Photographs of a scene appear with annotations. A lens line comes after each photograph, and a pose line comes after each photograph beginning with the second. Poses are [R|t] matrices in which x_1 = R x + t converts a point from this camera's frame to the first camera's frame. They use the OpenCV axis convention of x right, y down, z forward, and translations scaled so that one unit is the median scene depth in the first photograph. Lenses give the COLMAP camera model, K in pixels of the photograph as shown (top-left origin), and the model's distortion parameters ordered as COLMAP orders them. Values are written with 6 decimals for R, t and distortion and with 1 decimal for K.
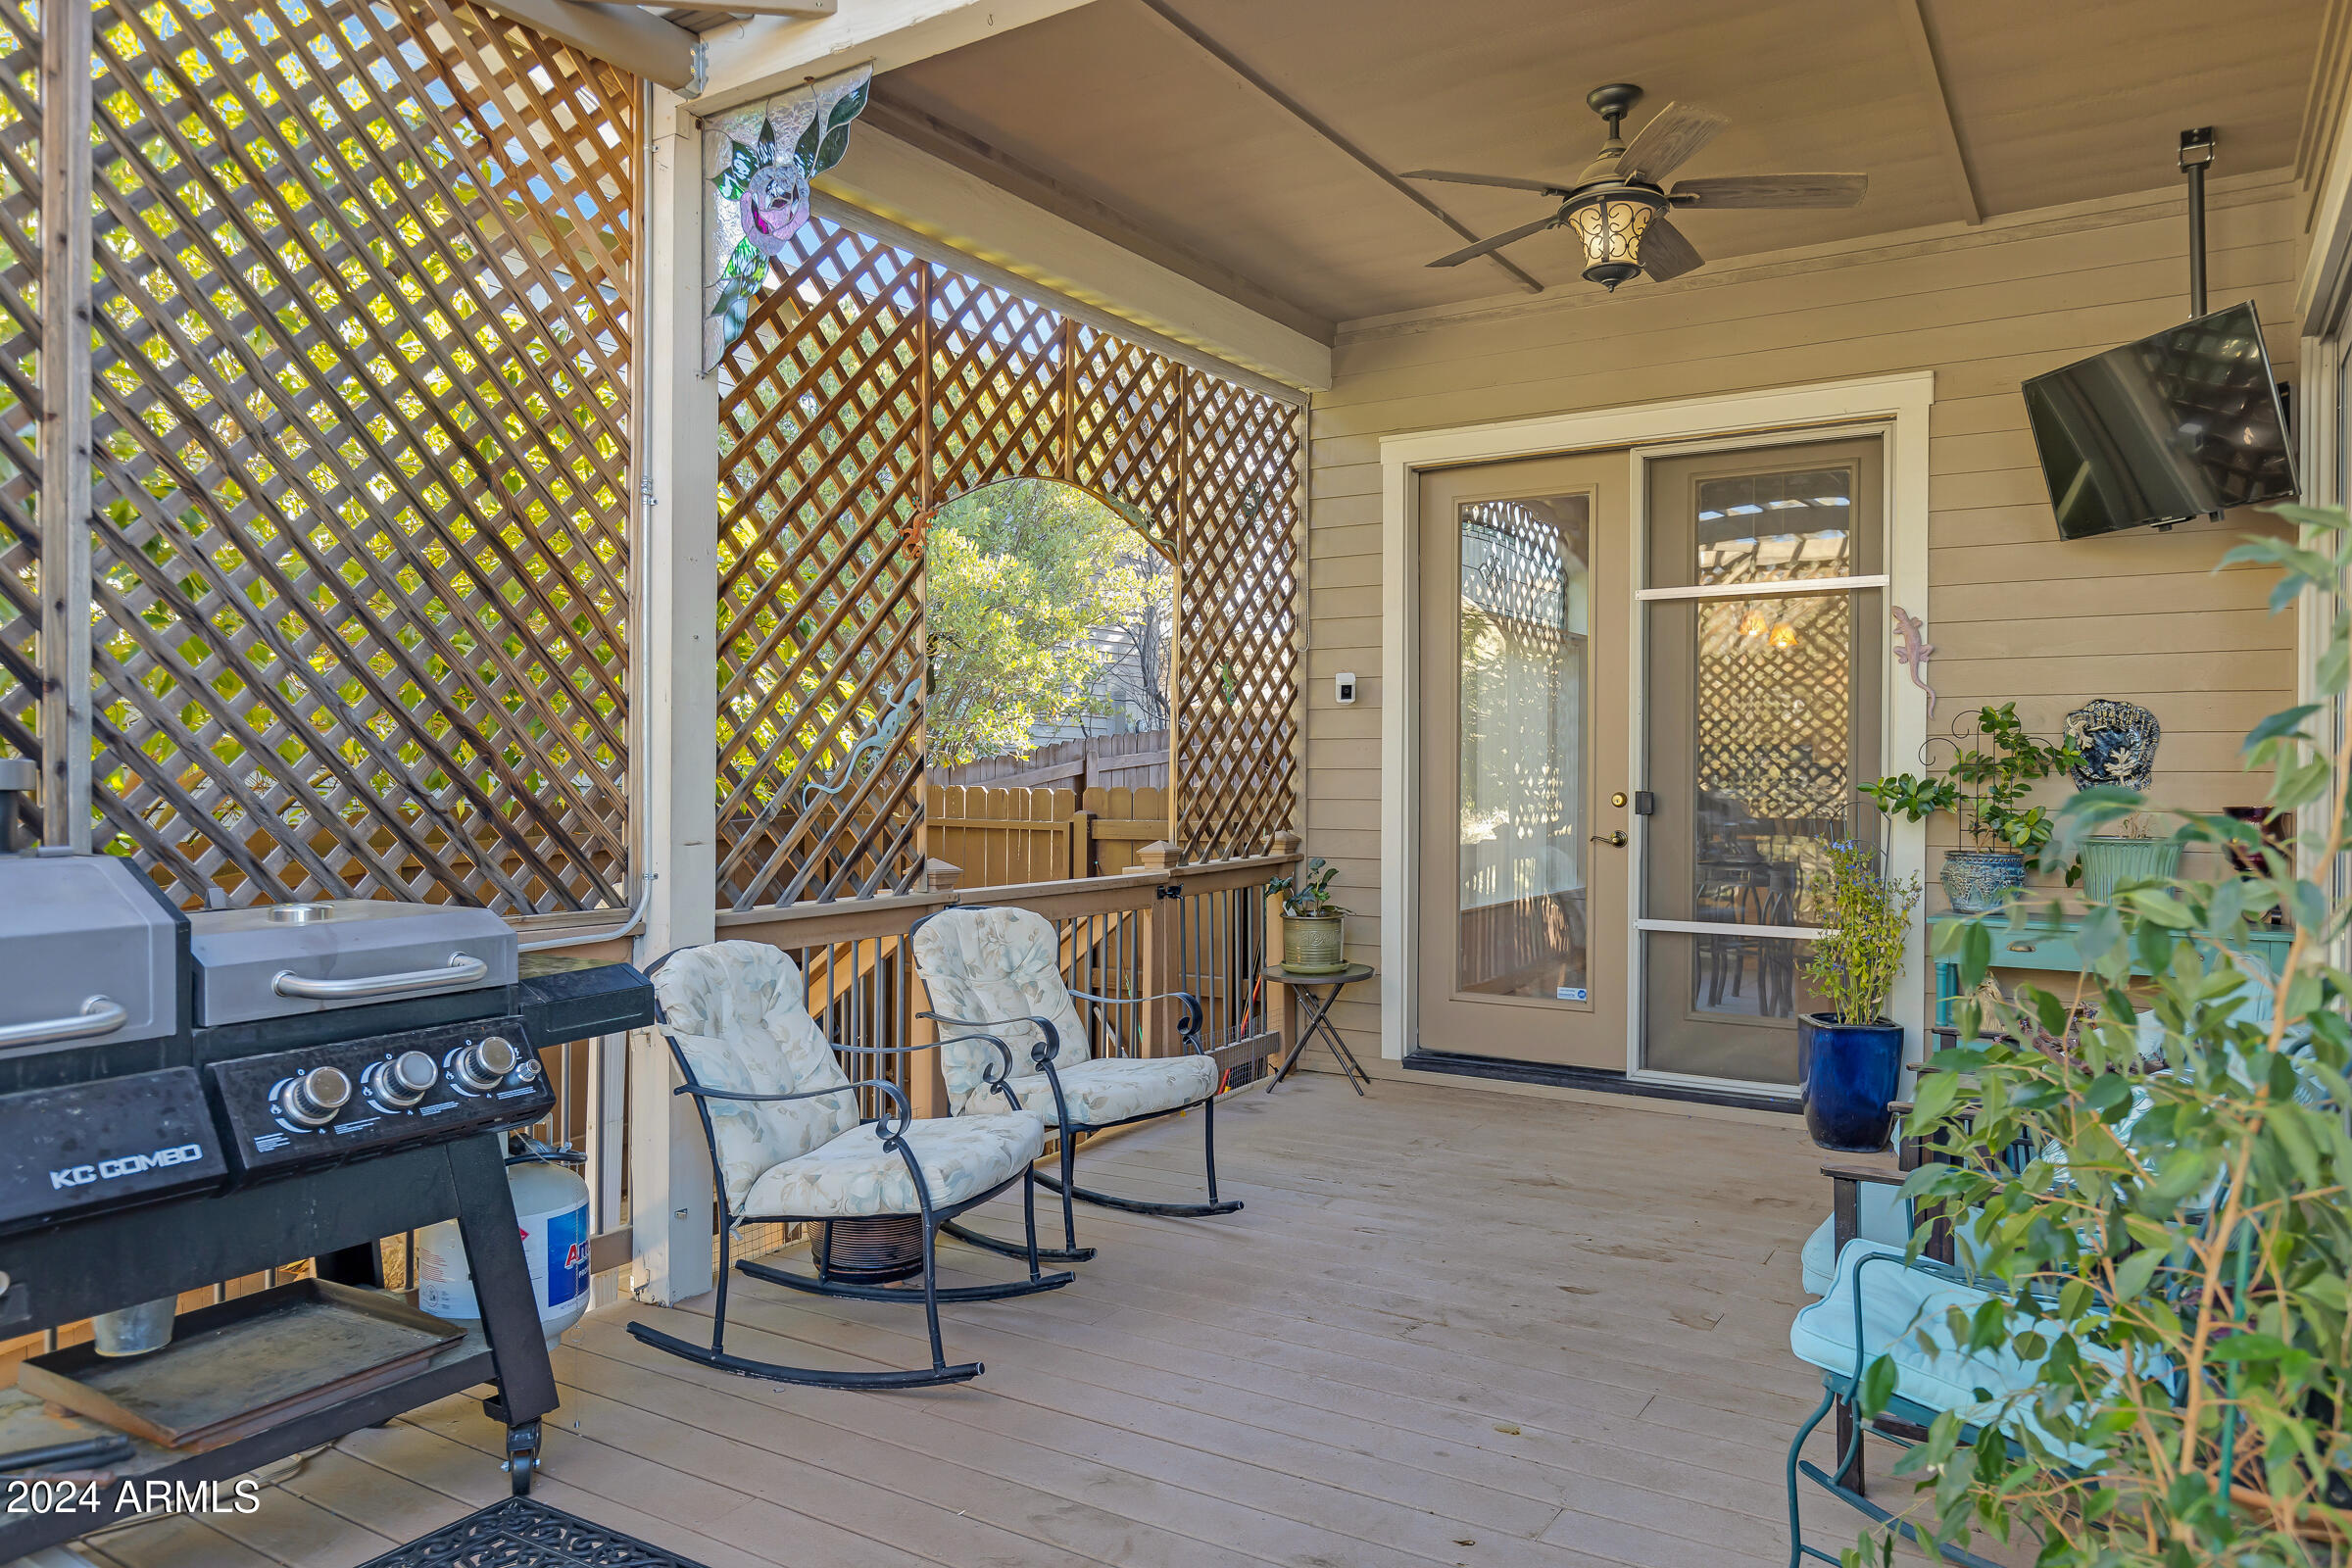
lens RADIAL K [[1573.8, 0, 1171.8], [0, 1573.8, 780.7], [0, 0, 1]] dist [-0.002881, -0.000590]
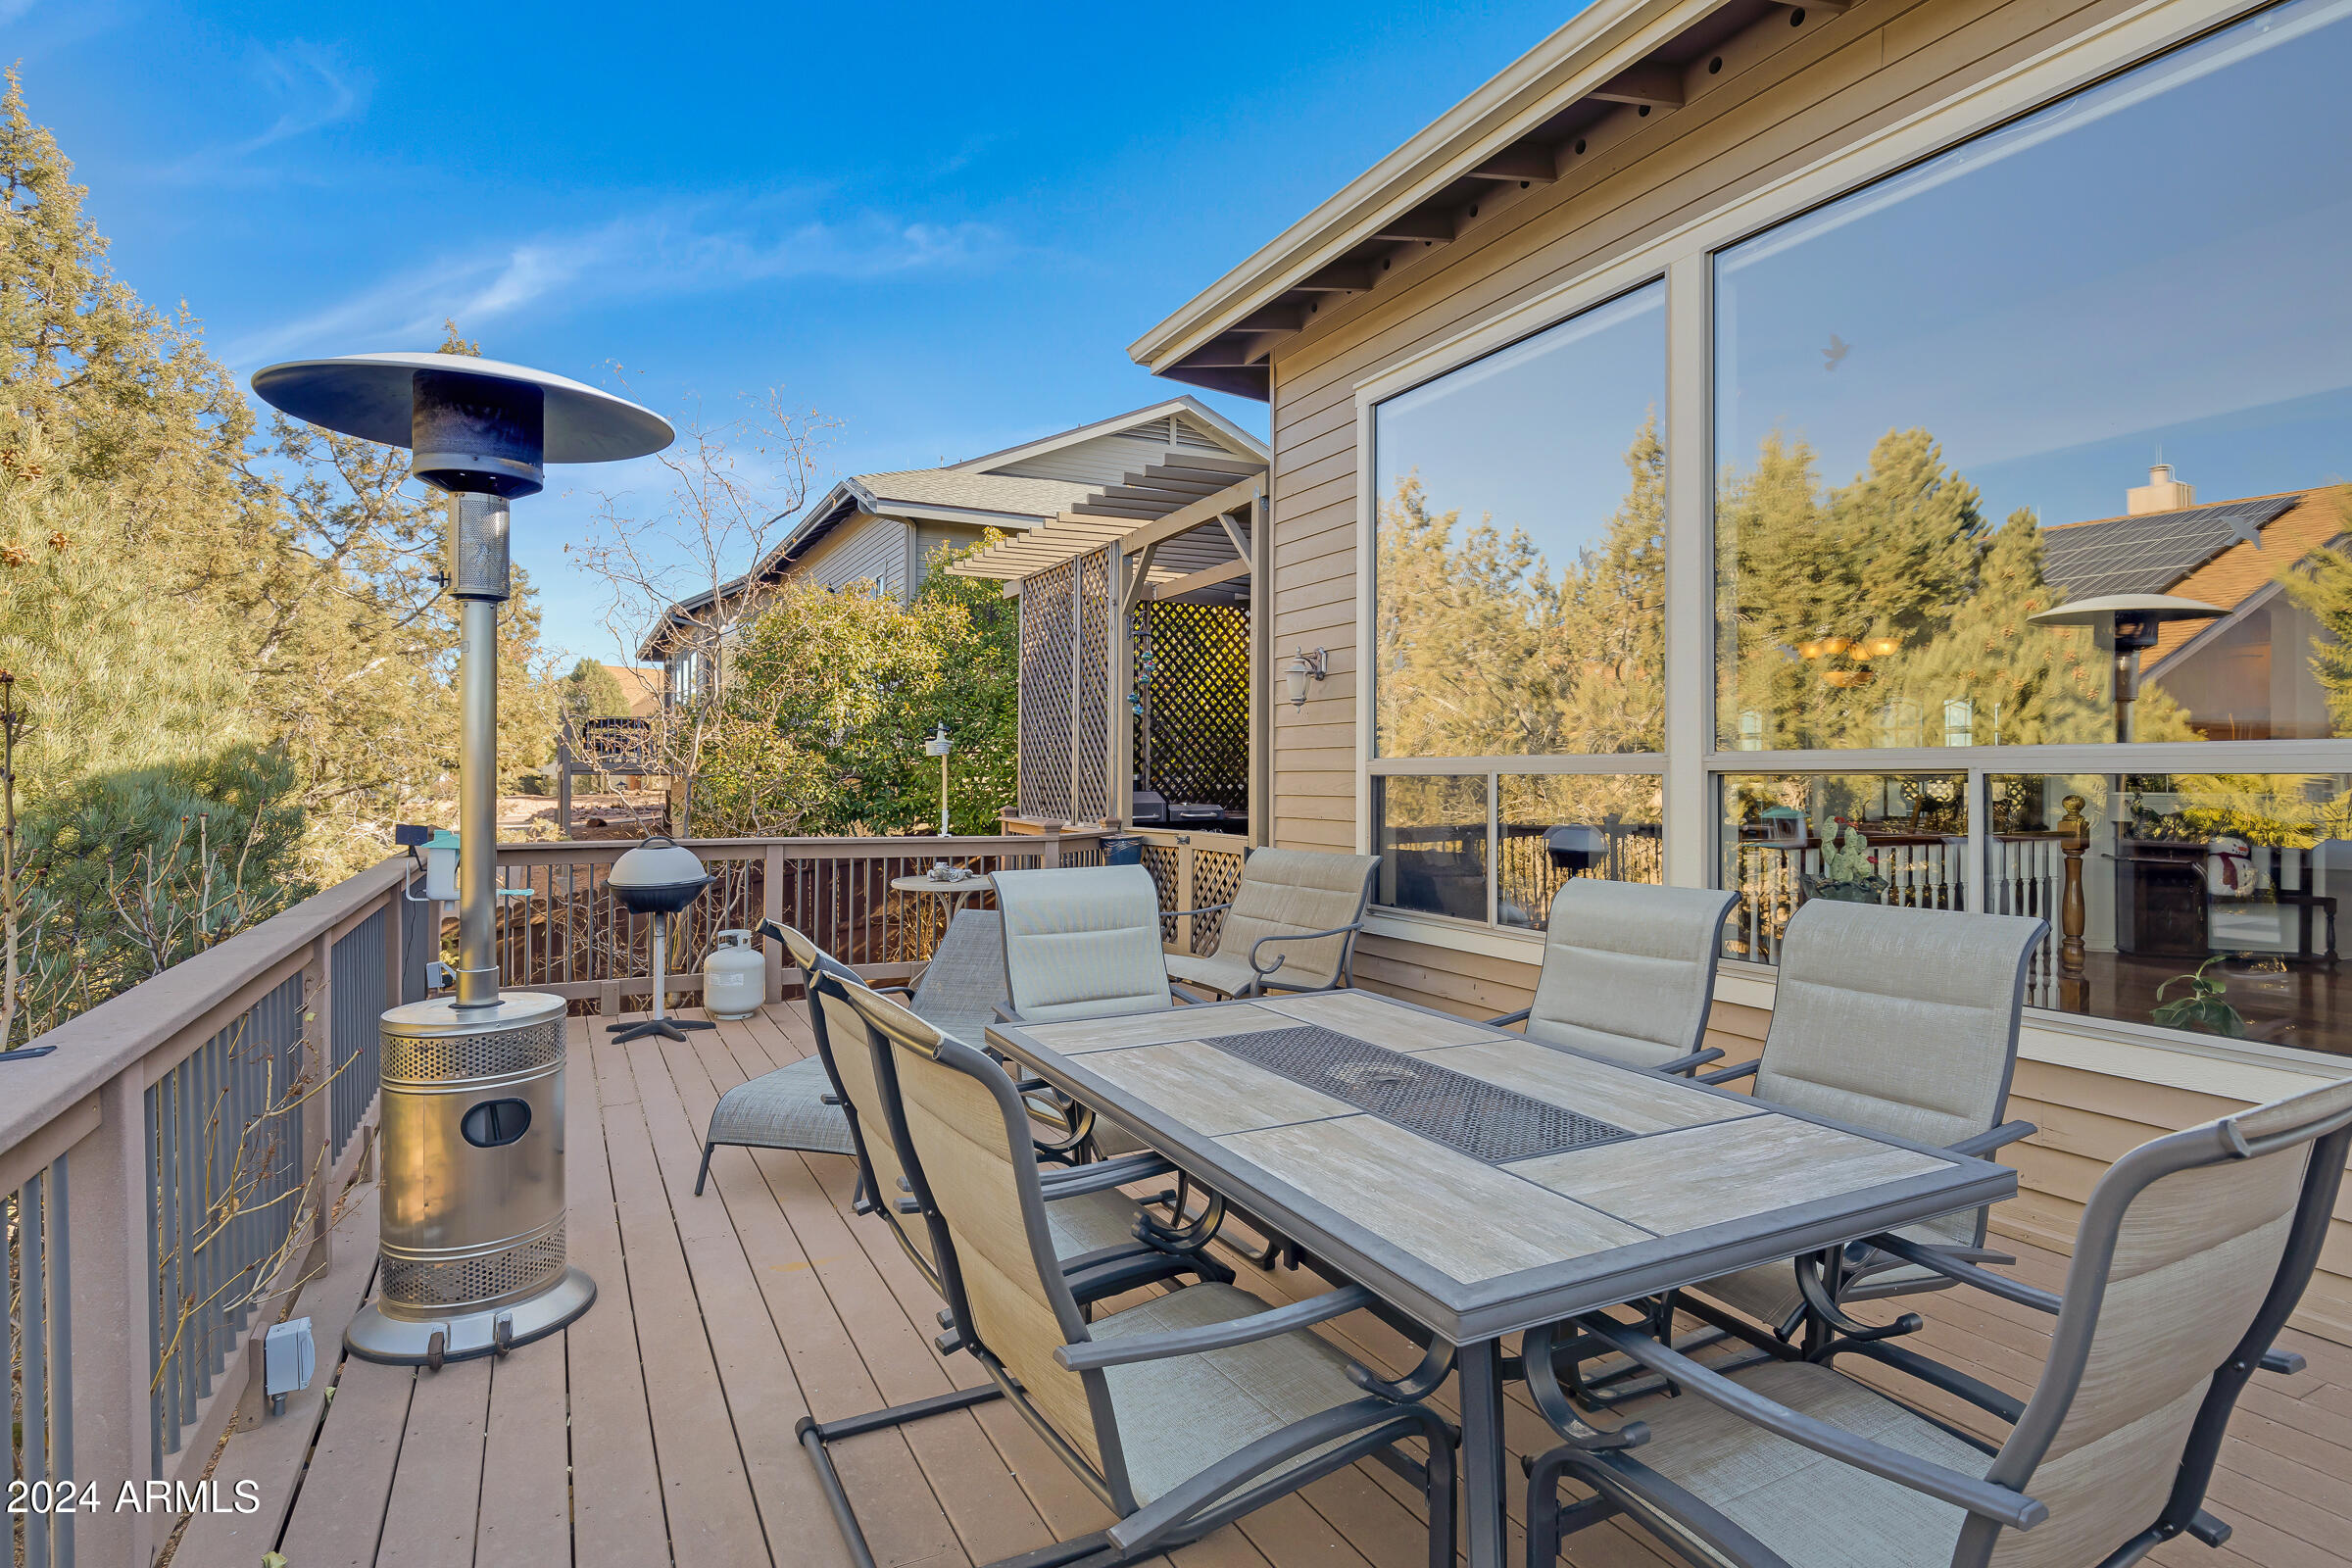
lens RADIAL K [[1214.2, 0, 1174.9], [0, 1214.2, 783.7], [0, 0, 1]] dist [-0.004644, -0.000092]
pose [[0.867617, 0.006683, -0.497188, 1.341513], [-0.007358, 0.999973, 0.000601, 0.014086], [0.497178, 0.003137, 0.867643, -2.373481]]
